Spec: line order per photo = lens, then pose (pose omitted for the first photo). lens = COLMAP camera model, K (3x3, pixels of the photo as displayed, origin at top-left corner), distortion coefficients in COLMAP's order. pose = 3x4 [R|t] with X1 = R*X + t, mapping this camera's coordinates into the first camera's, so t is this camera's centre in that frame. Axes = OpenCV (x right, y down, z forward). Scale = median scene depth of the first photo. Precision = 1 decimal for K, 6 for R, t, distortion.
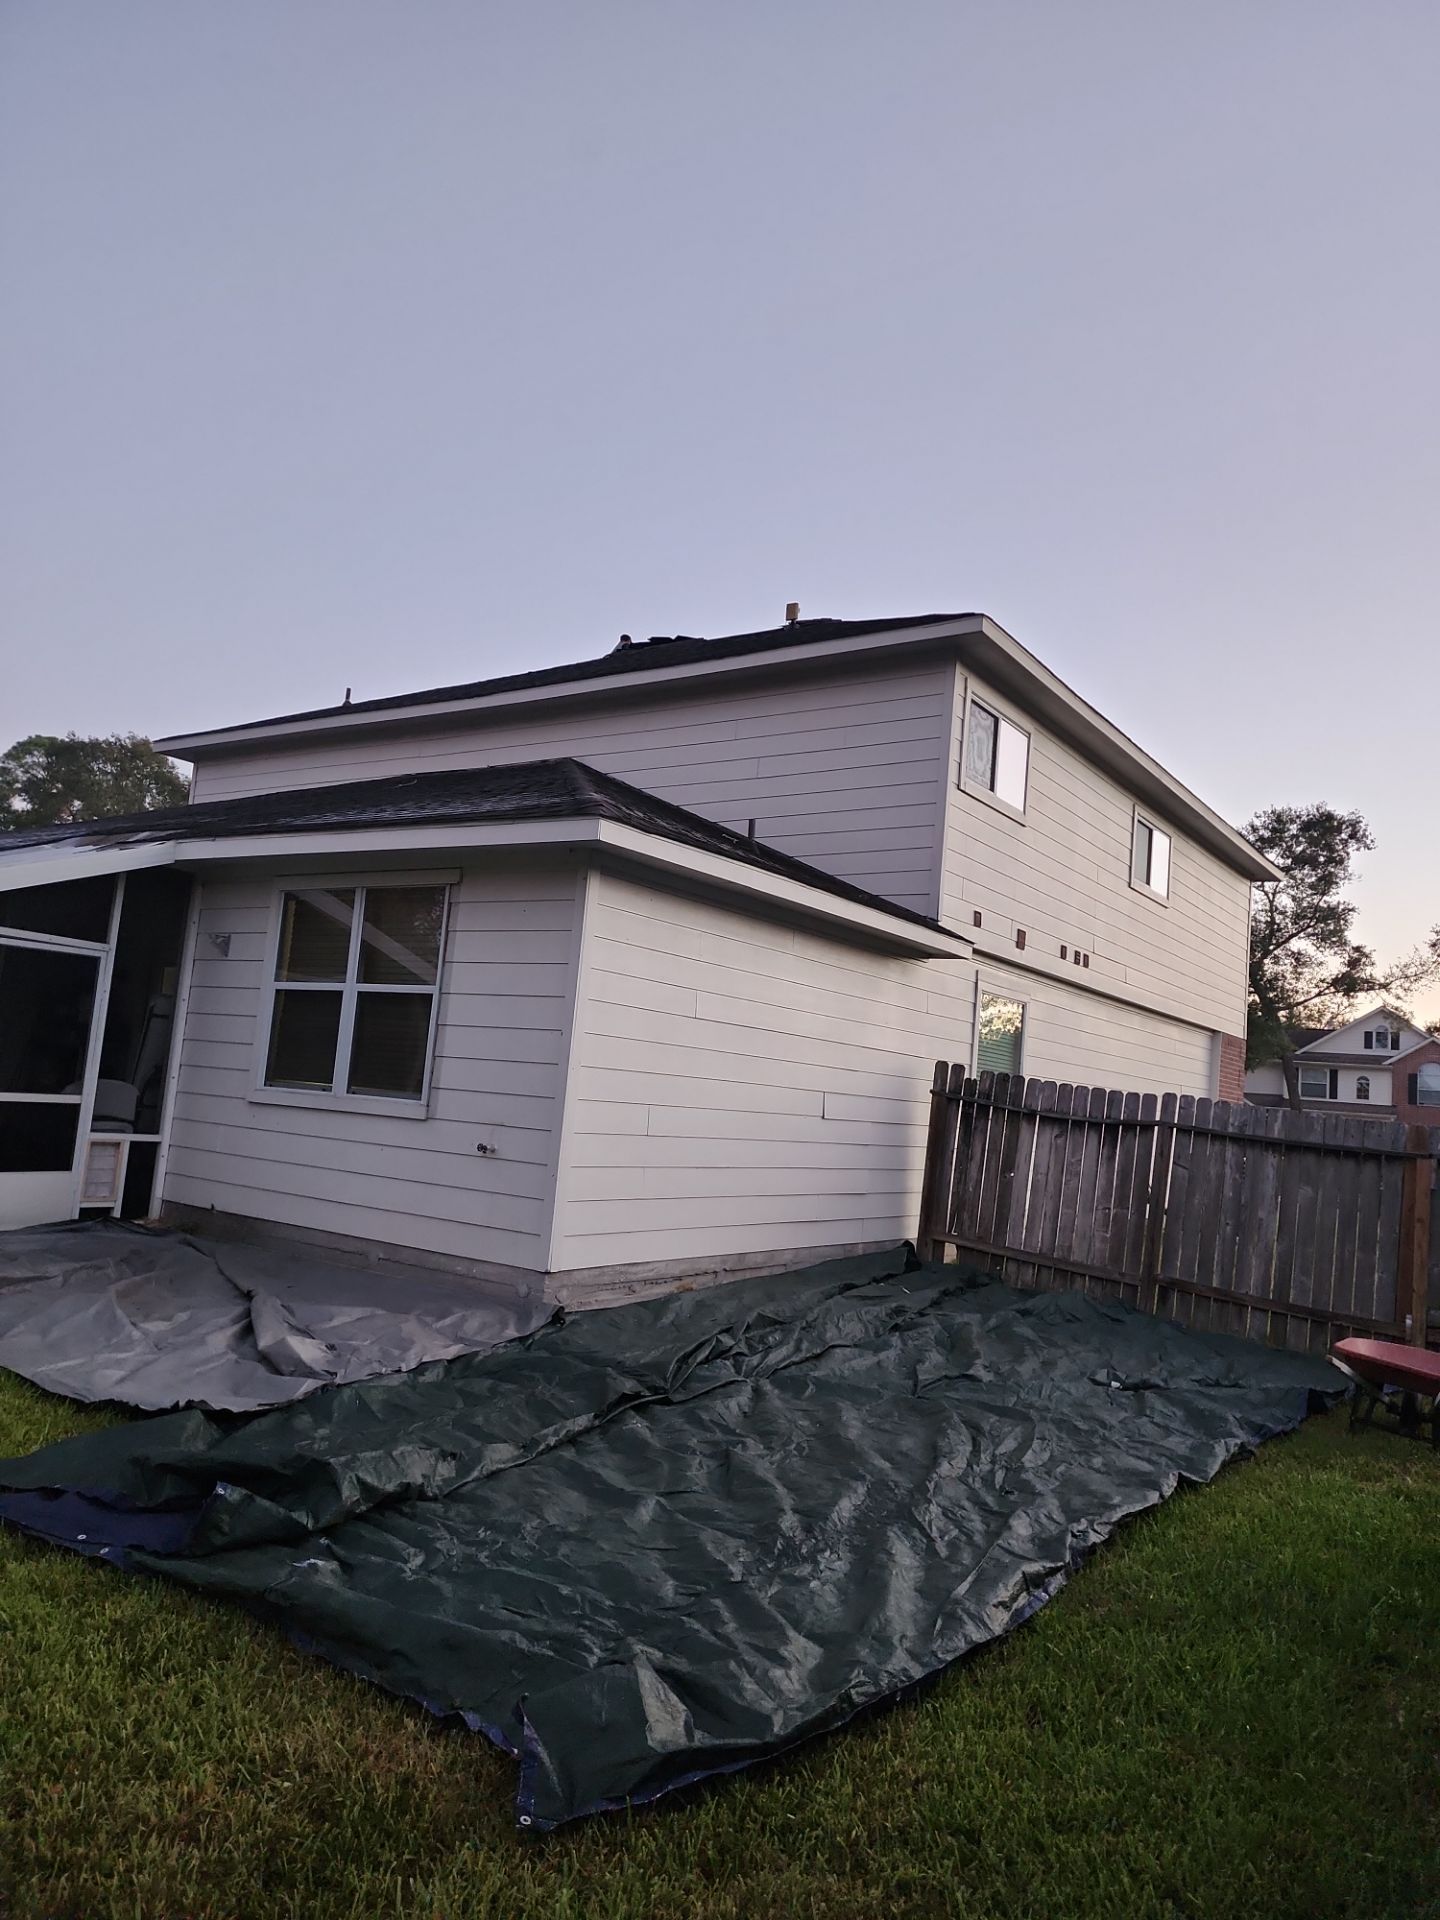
lens RADIAL K [[1303.7, 0, 720.0], [0, 1303.7, 960.0], [0, 0, 1]] dist [0.001259, 0.000017]
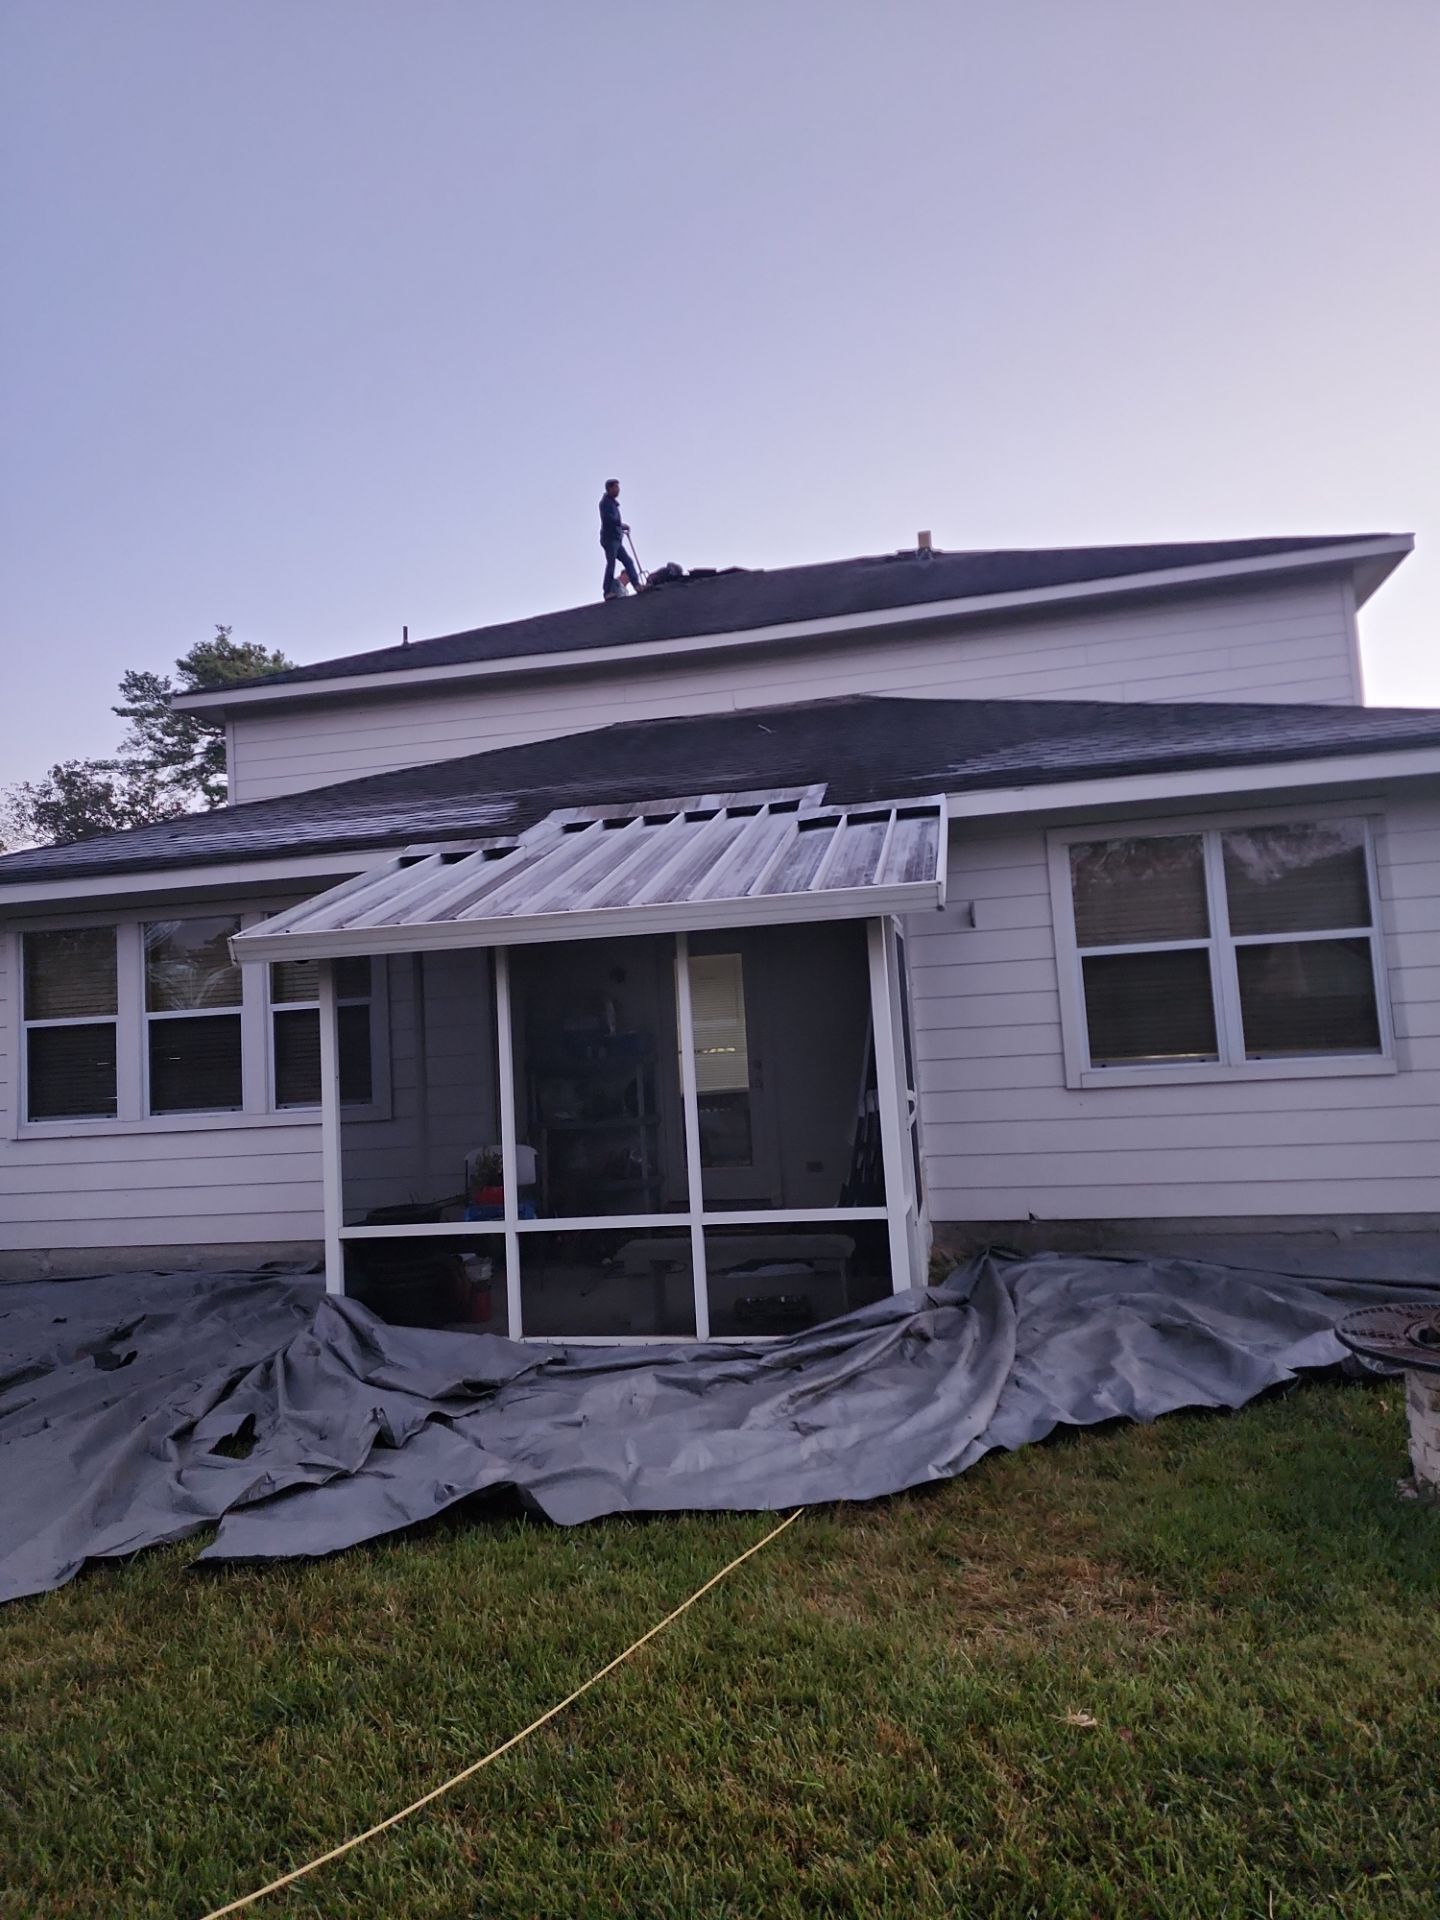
lens RADIAL K [[1255.0, 0, 720.0], [0, 1255.0, 960.0], [0, 0, 1]] dist [0.111076, -0.087555]
pose [[0.917254, -0.108518, 0.383235, -0.877530], [0.091977, 0.993873, 0.061286, -0.048798], [-0.387537, -0.020967, 0.921615, 0.311682]]
